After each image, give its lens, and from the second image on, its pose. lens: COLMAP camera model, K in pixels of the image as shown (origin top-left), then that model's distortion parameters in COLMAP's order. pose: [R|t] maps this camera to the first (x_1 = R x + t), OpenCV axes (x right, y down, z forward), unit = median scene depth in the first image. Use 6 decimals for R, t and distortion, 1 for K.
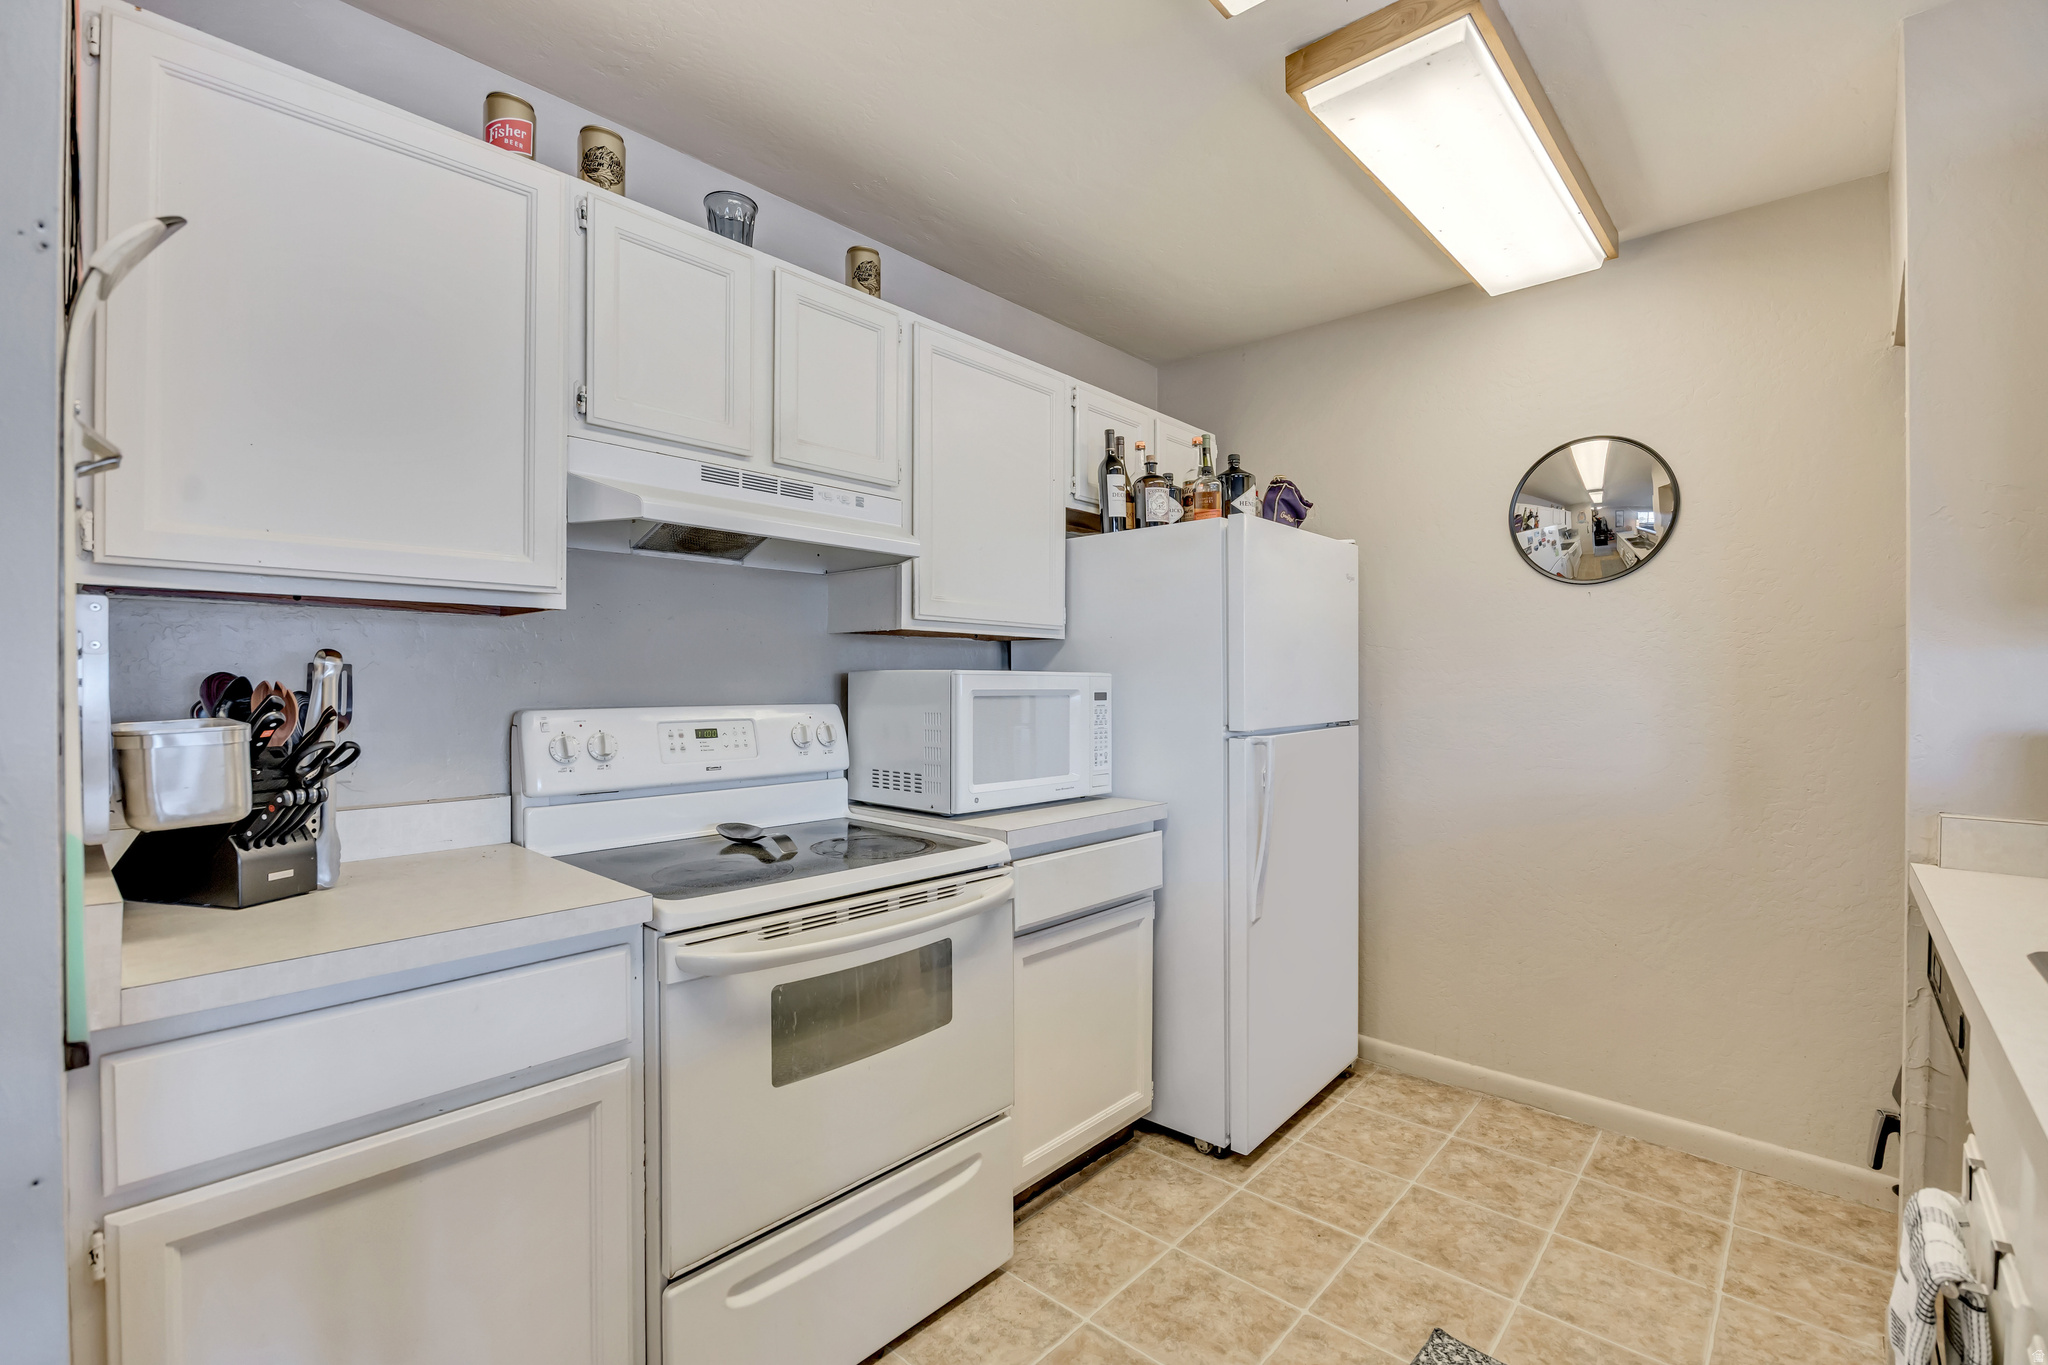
lens RADIAL K [[886.0, 0, 1024.0], [0, 886.0, 682.5], [0, 0, 1]] dist [-0.021536, -0.000058]
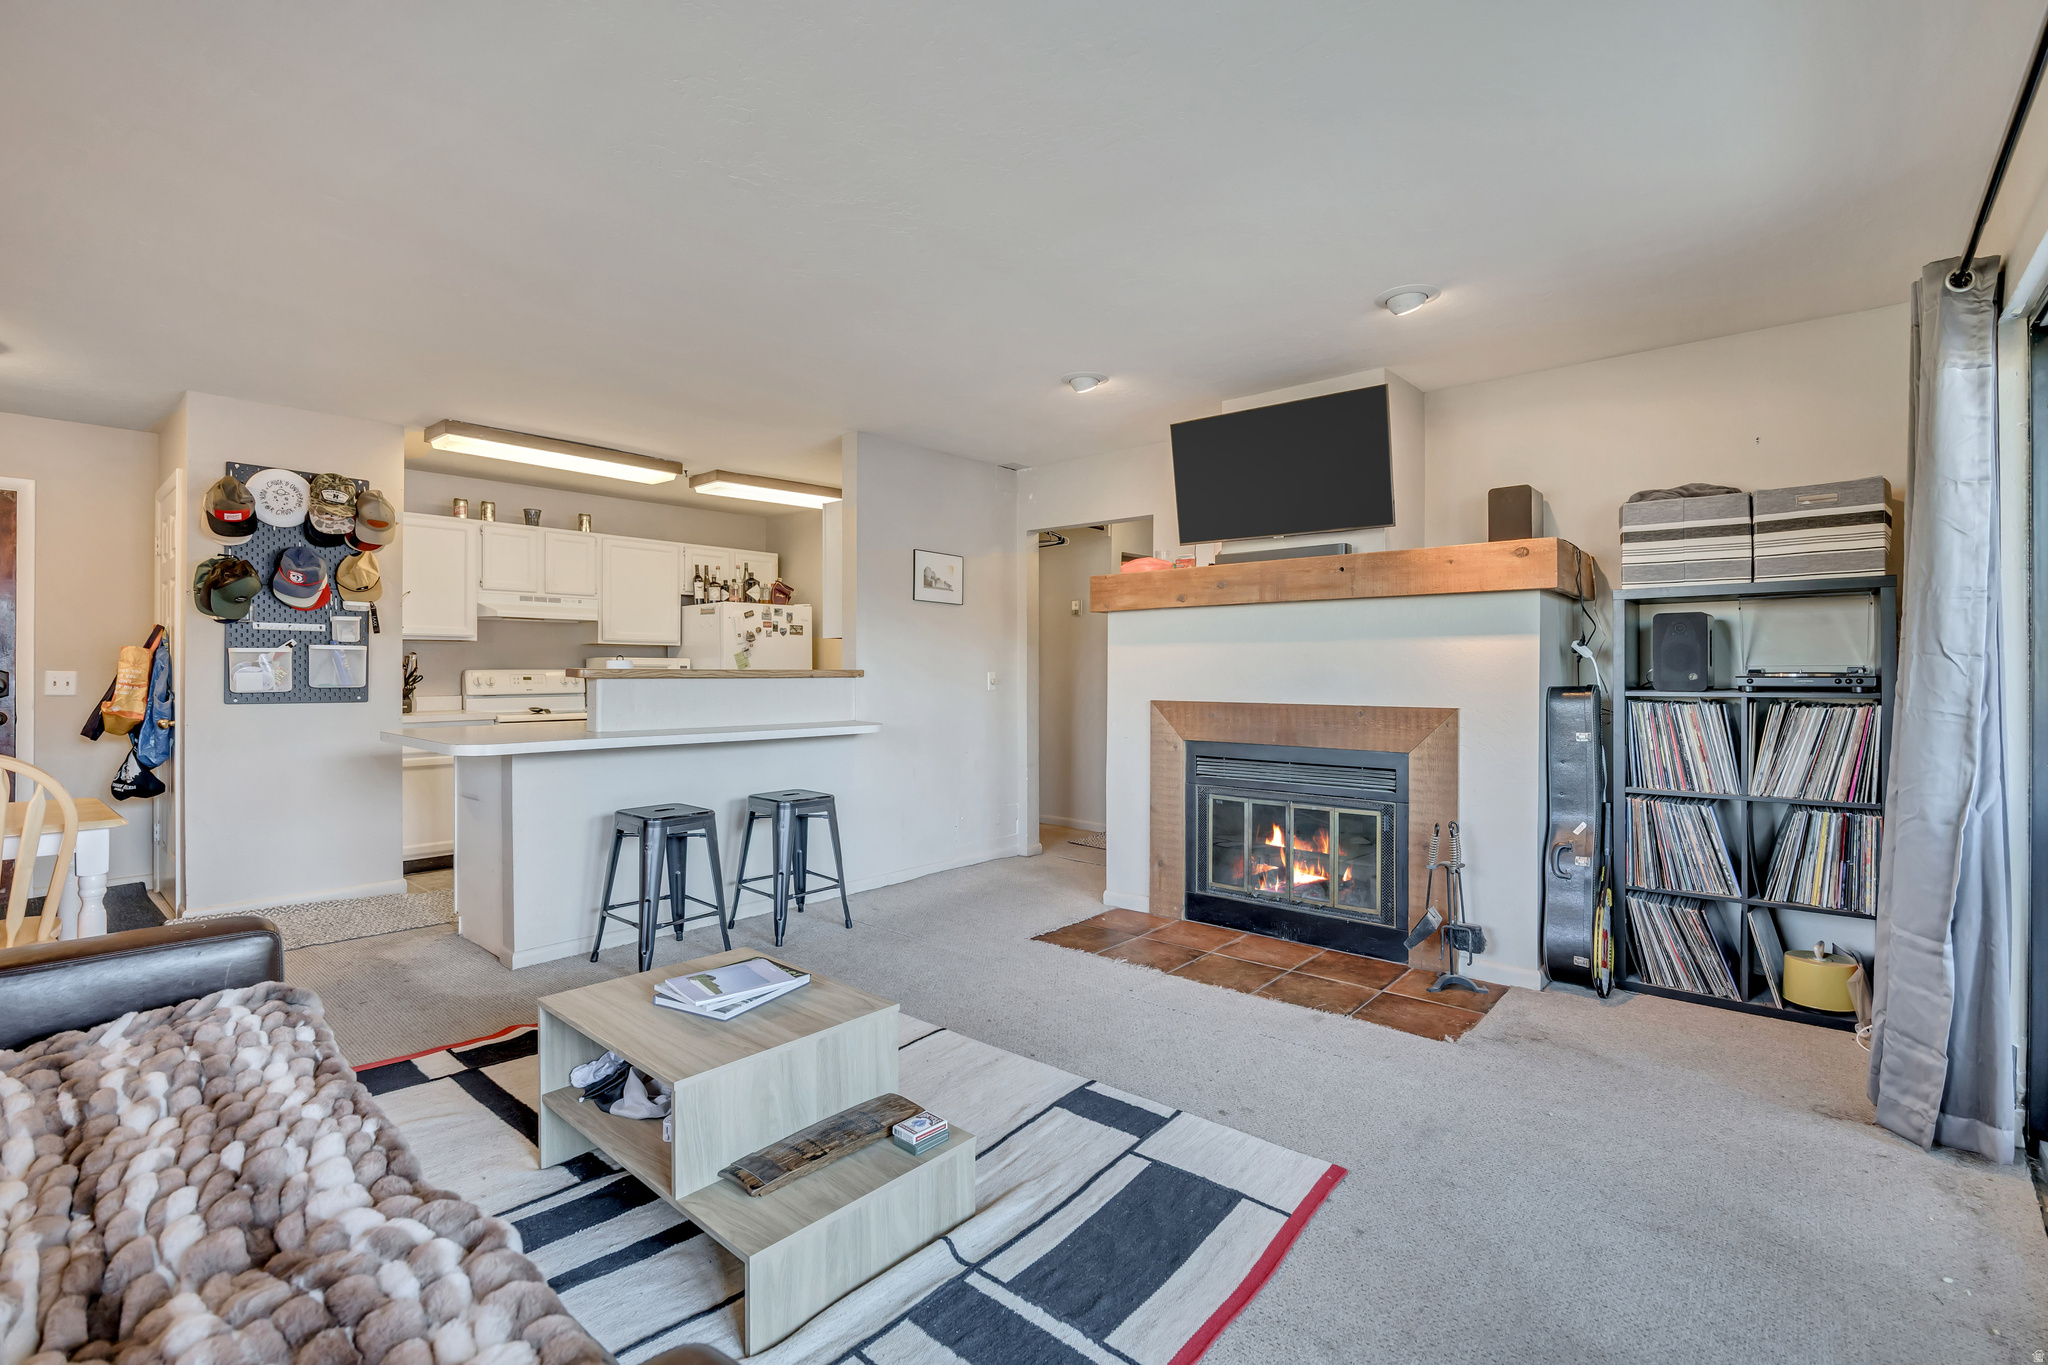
lens RADIAL K [[913.8, 0, 1017.4], [0, 913.8, 674.0], [0, 0, 1]] dist [-0.011482, 0.000356]
pose [[0.999923, -0.002228, 0.012202, 1.192916], [0.002222, 0.999997, 0.000510, 0.040921], [-0.012203, -0.000482, 0.999925, -1.996836]]
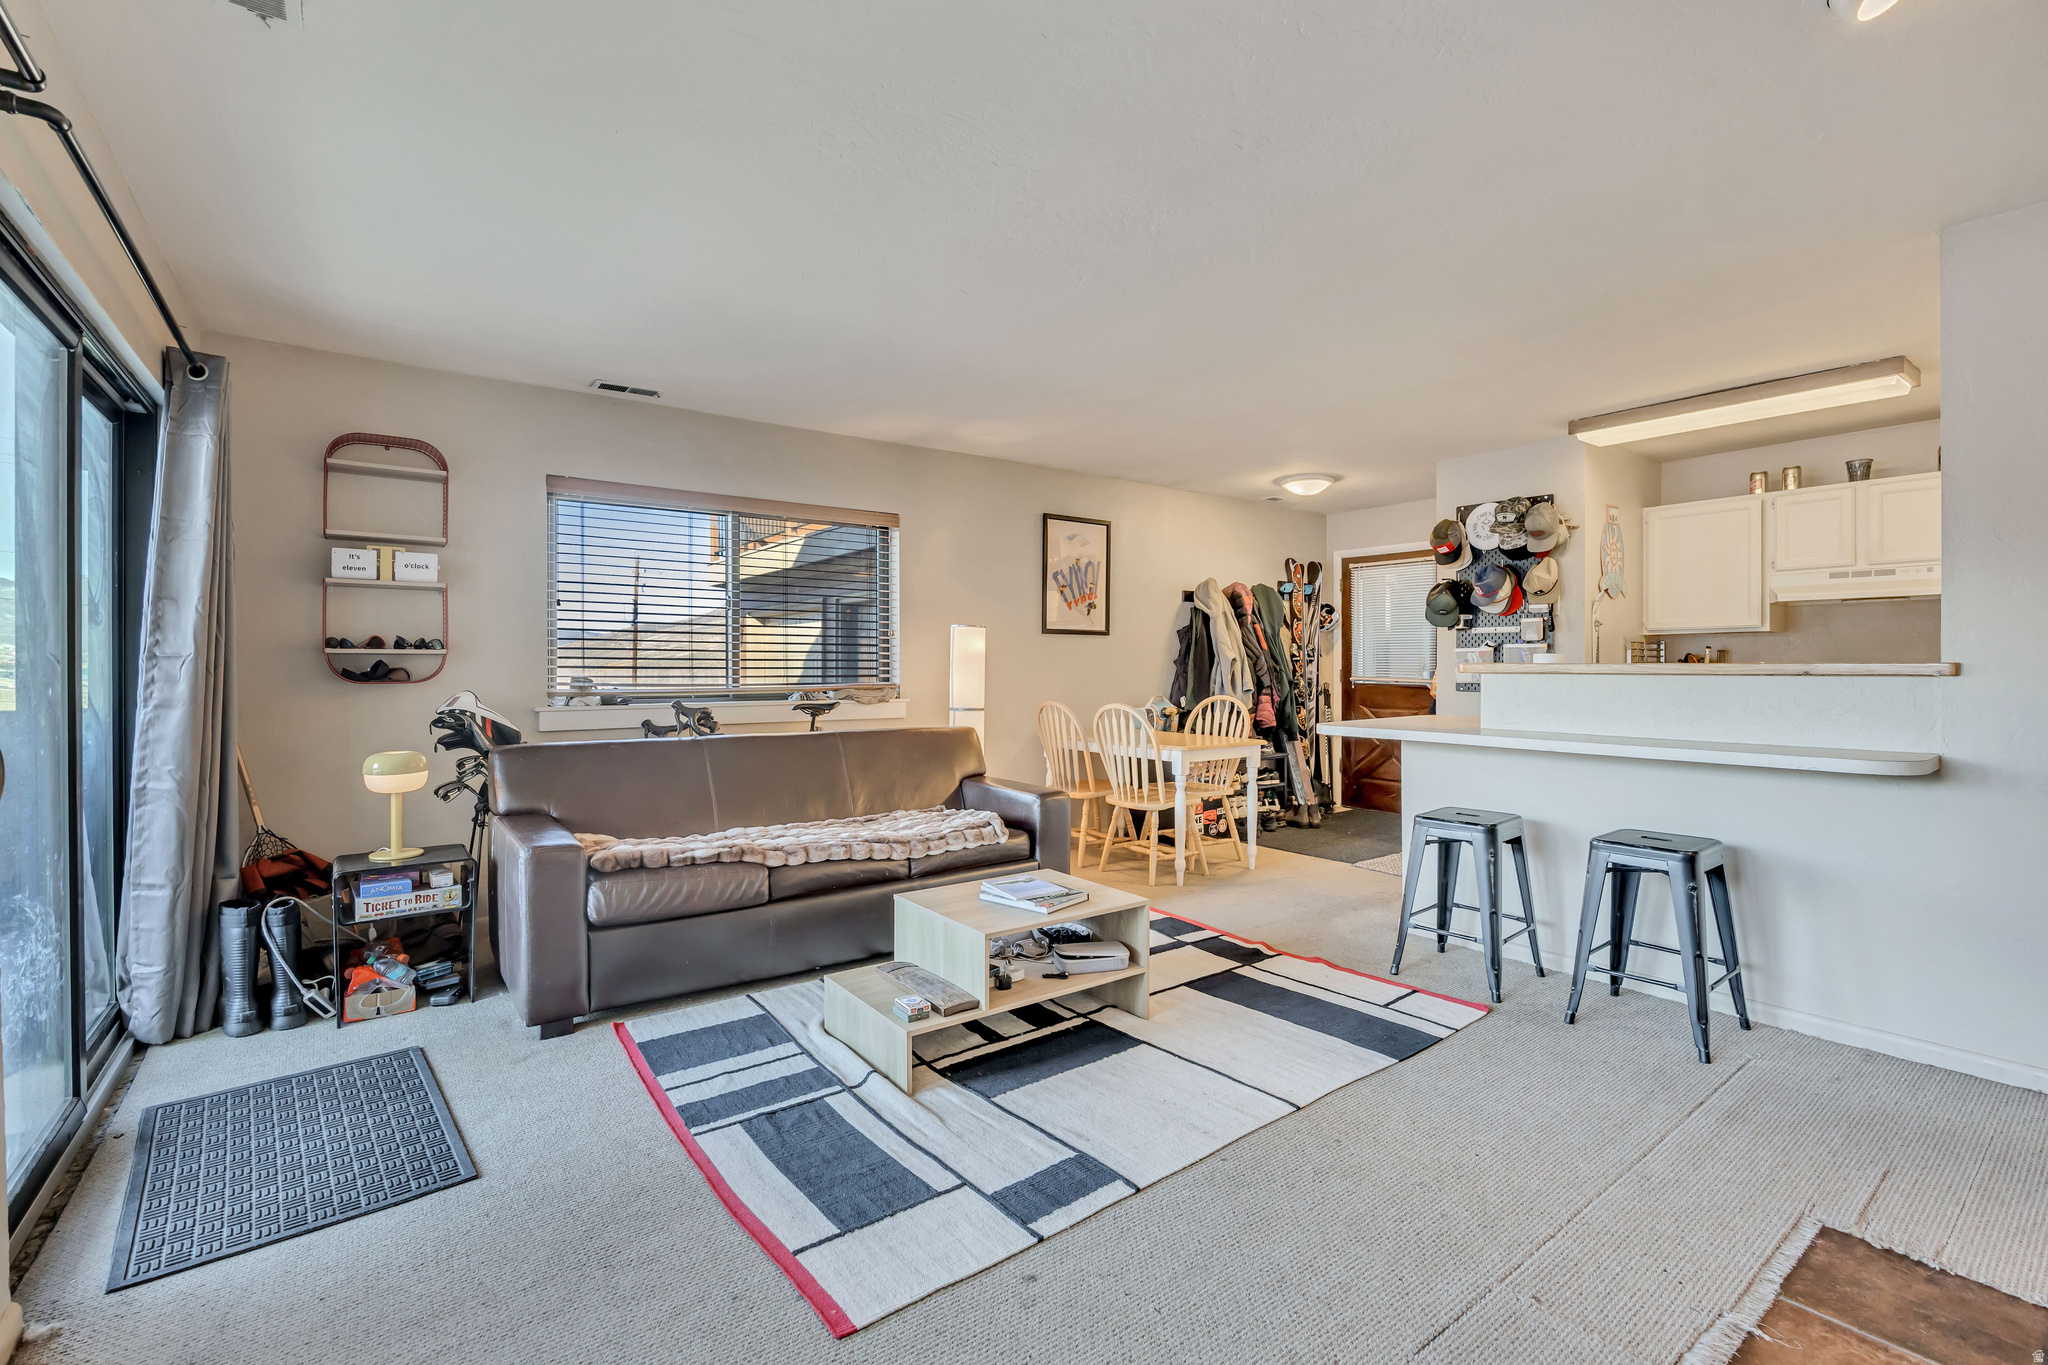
lens RADIAL K [[886.0, 0, 1024.0], [0, 886.0, 682.5], [0, 0, 1]] dist [-0.021536, -0.000058]
pose [[-0.196400, 0.015745, -0.980398, 2.220605], [-0.001033, 0.999867, 0.016265, 0.039287], [0.980523, 0.004207, -0.196357, -0.727584]]
